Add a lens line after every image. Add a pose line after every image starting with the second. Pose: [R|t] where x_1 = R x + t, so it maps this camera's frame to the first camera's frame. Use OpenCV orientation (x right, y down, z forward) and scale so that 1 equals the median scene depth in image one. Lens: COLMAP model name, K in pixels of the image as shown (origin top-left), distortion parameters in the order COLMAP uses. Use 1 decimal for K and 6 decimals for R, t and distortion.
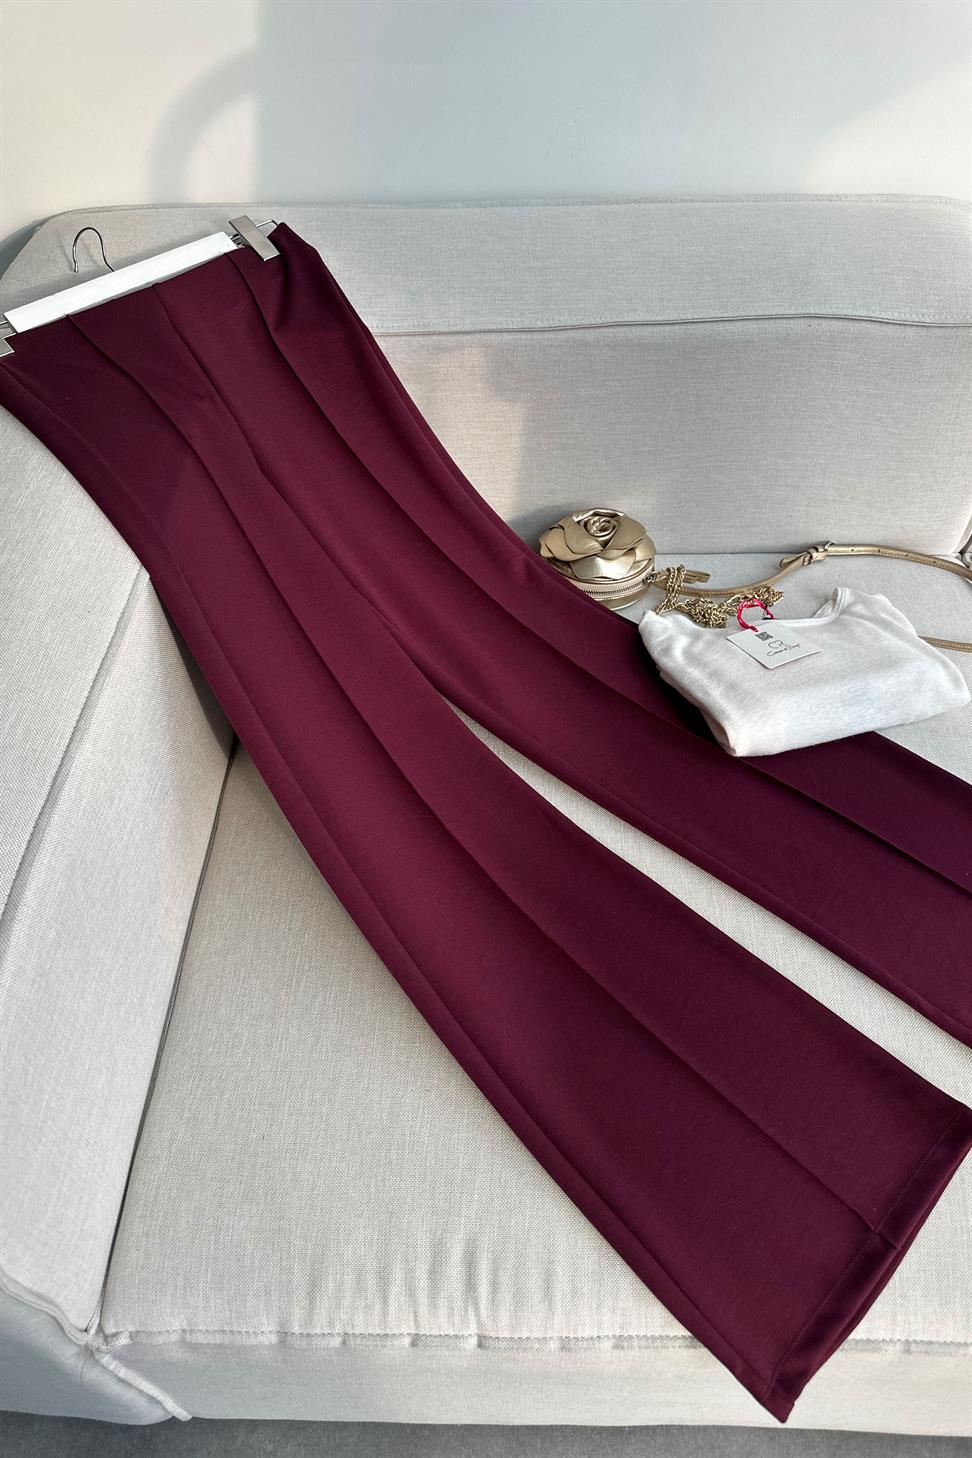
lens RADIAL K [[992.6, 0, 487.7], [0, 992.6, 772.9], [0, 0, 1]] dist [0.140332, -0.202871]
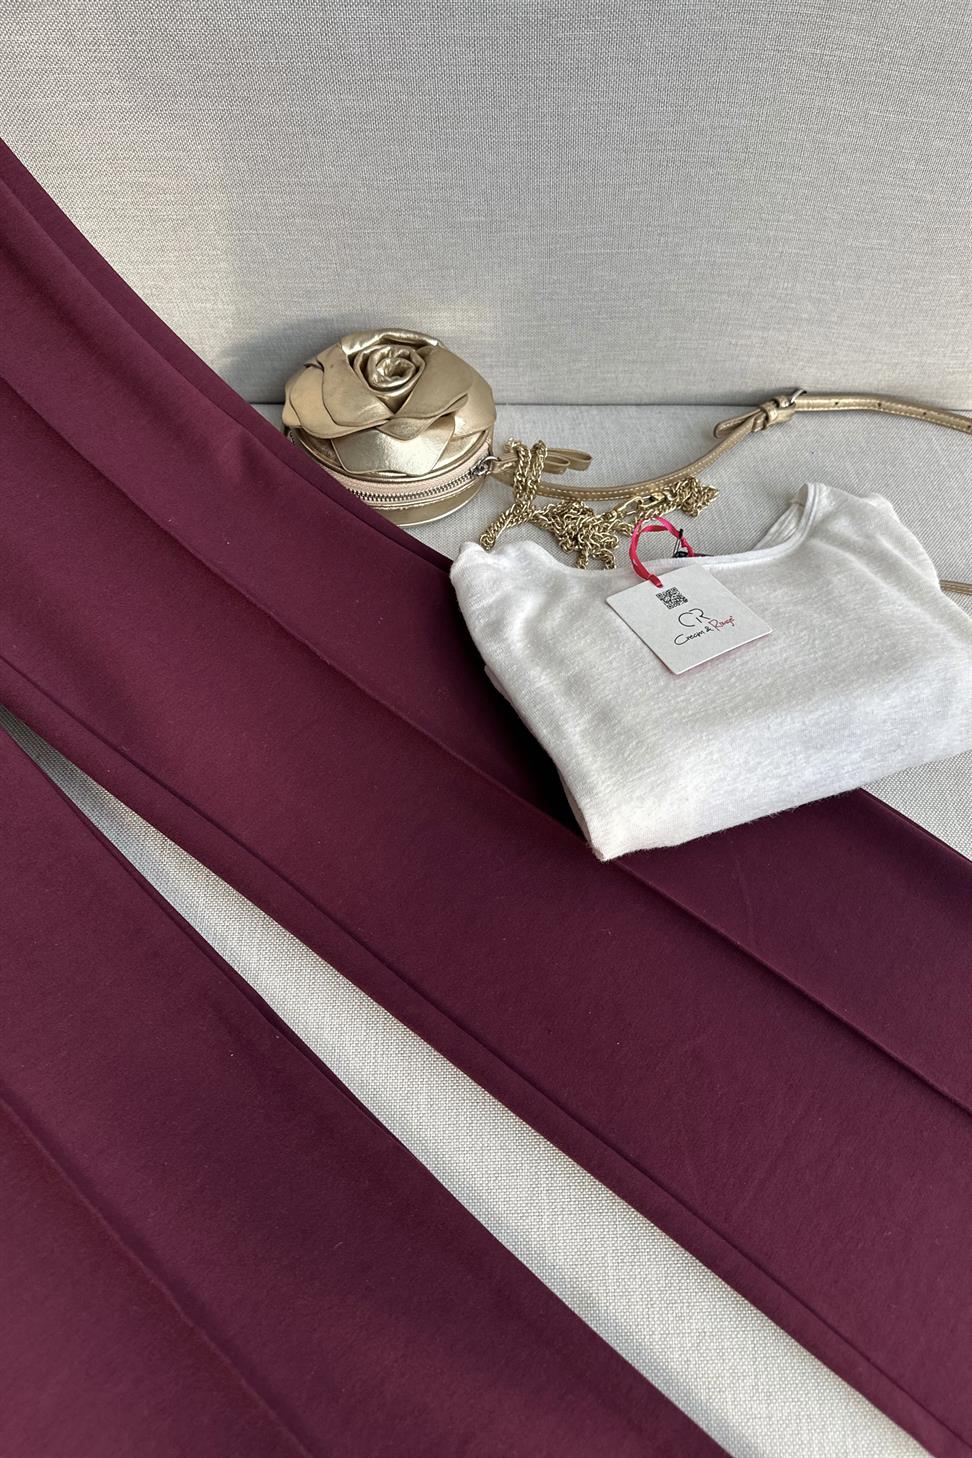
lens RADIAL K [[1048.1, 0, 486.0], [0, 1048.1, 729.0], [0, 0, 1]] dist [0.090029, -0.111147]
pose [[0.998690, -0.008292, 0.050496, 0.136706], [-0.001182, 0.982782, 0.184766, -0.163978], [-0.051159, -0.184584, 0.981484, 0.405628]]
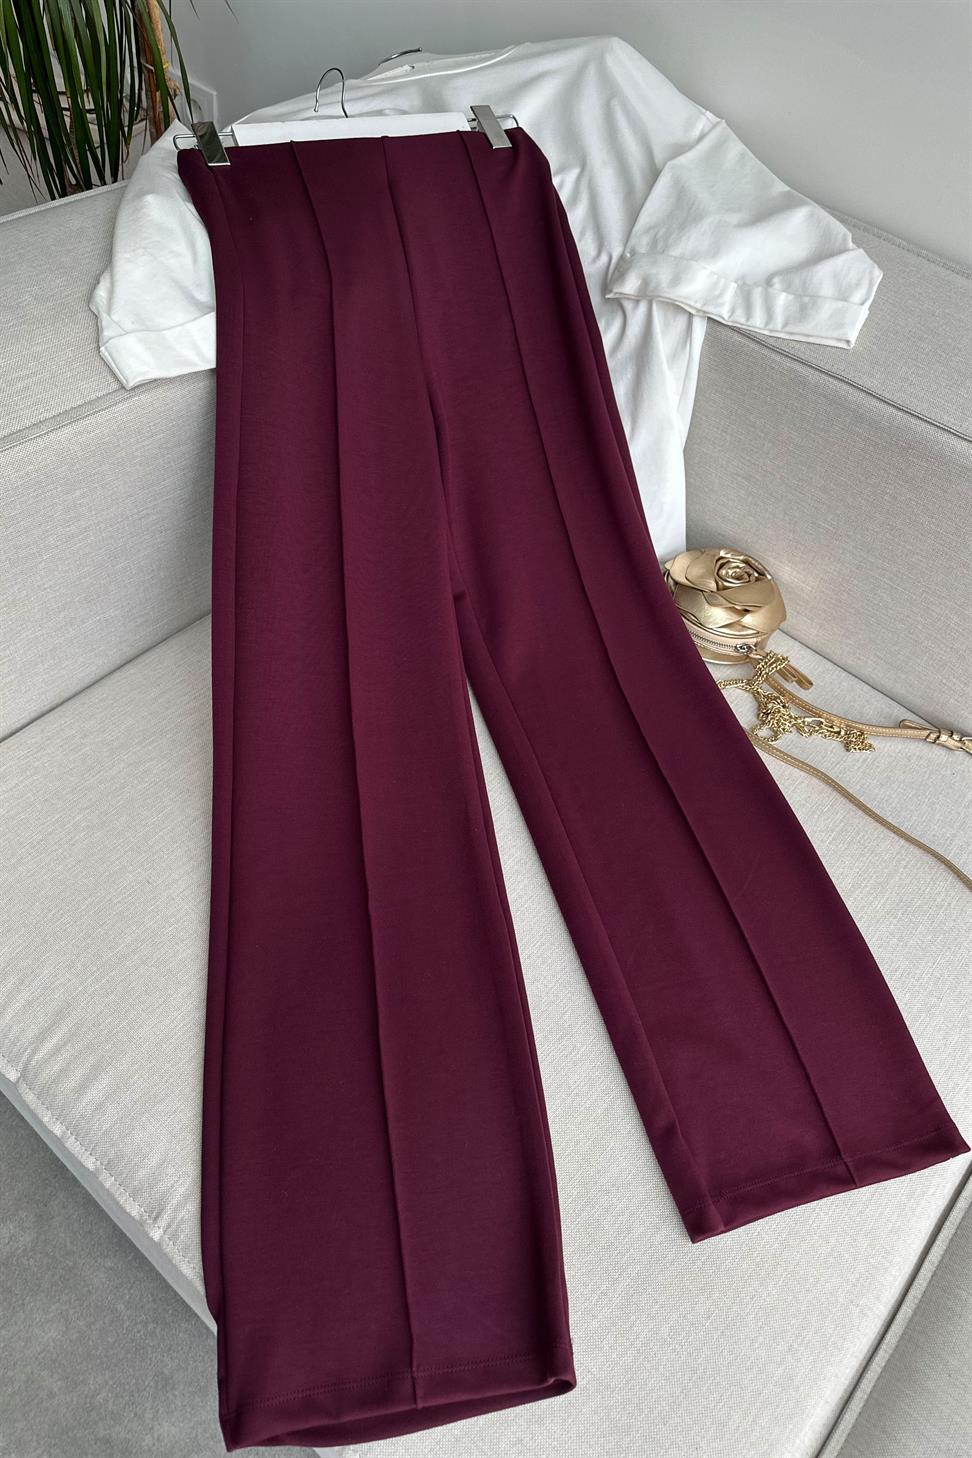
lens RADIAL K [[992.6, 0, 487.7], [0, 992.6, 772.9], [0, 0, 1]] dist [0.140332, -0.202871]
pose [[0.759454, 0.578883, -0.296857, 0.329879], [-0.572891, 0.811315, 0.116463, -0.075261], [0.308264, 0.081618, 0.947793, 0.067159]]
